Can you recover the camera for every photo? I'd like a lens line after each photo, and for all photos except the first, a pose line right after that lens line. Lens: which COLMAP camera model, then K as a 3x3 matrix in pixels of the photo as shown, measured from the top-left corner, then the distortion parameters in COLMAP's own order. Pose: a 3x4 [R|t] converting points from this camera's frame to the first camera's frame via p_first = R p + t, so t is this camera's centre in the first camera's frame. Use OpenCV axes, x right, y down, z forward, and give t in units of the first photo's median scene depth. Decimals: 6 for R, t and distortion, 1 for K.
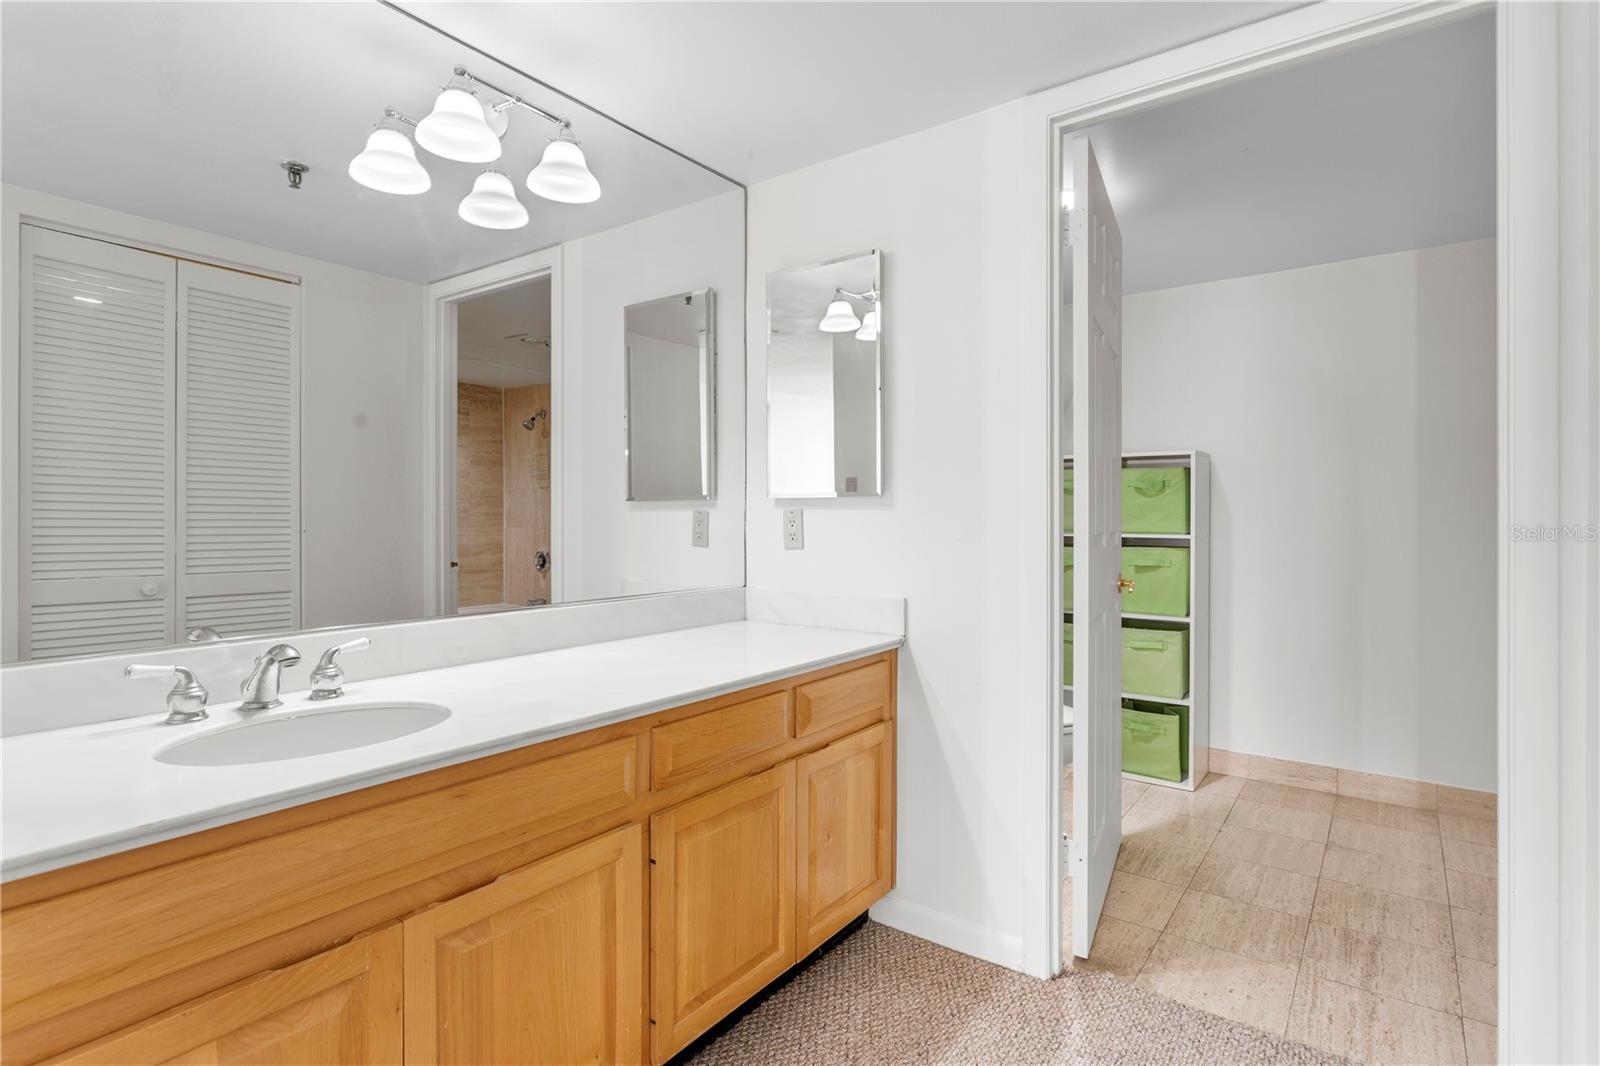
lens RADIAL K [[811.7, 0, 799.0], [0, 811.7, 525.4], [0, 0, 1]] dist [-0.016572, 0.010582]
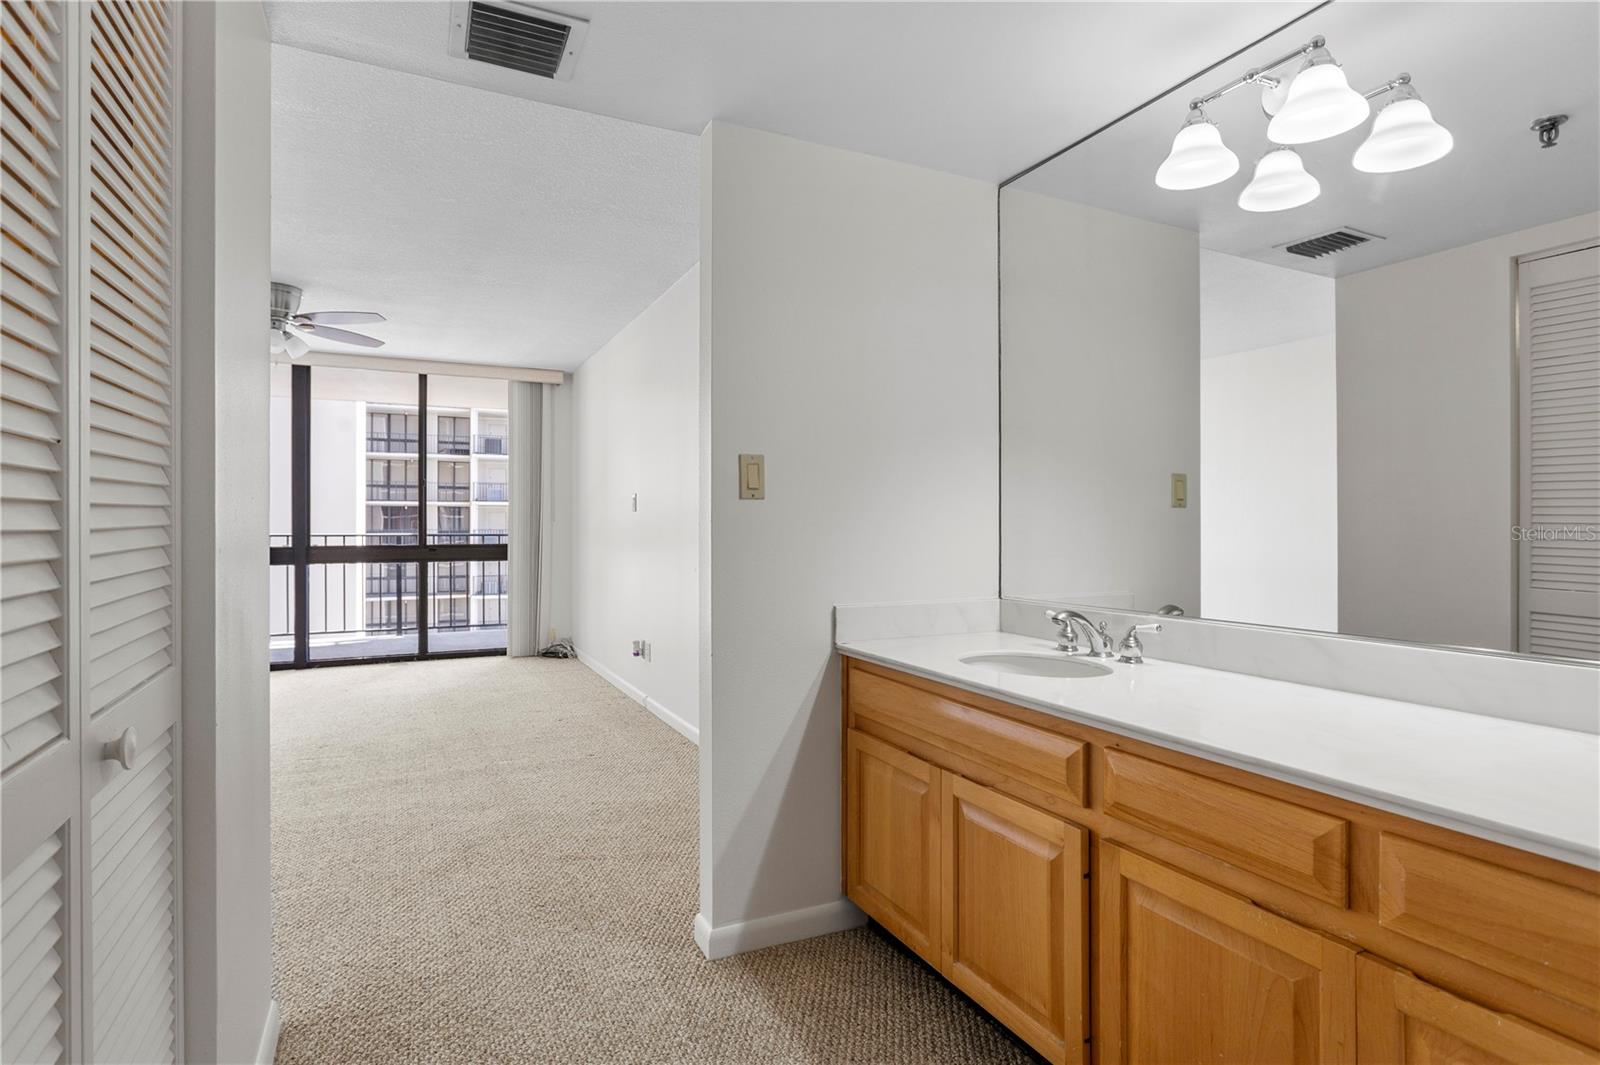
lens RADIAL K [[811.7, 0, 799.0], [0, 811.7, 524.9], [0, 0, 1]] dist [-0.016572, 0.010582]
pose [[-0.479810, -0.001444, -0.877371, 0.666981], [-0.004726, 0.999988, 0.000939, -0.011089], [0.877360, 0.004597, -0.479811, 0.900685]]
